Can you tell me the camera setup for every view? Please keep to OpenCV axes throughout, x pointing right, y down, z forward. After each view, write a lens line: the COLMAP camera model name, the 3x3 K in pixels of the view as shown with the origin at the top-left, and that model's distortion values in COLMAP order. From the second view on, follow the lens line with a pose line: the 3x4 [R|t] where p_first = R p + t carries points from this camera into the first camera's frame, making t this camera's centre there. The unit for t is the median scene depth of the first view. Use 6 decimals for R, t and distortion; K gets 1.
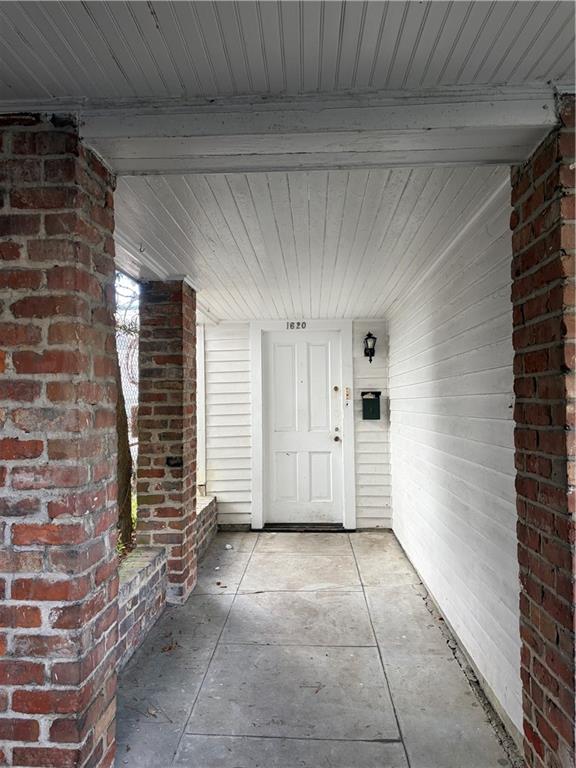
lens RADIAL K [[580.0, 0, 287.6], [0, 580.0, 385.2], [0, 0, 1]] dist [0.035949, -0.015231]
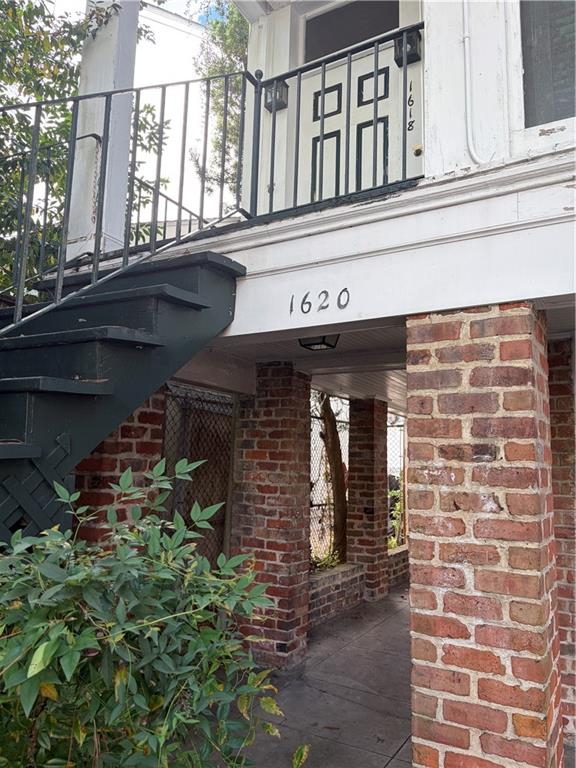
lens RADIAL K [[580.0, 0, 290.9], [0, 580.0, 387.8], [0, 0, 1]] dist [0.035949, -0.015231]
pose [[0.893641, -0.030967, -0.447714, 0.770813], [-0.020270, 0.993813, -0.109198, -0.058540], [0.448325, 0.106658, 0.887484, -1.260352]]
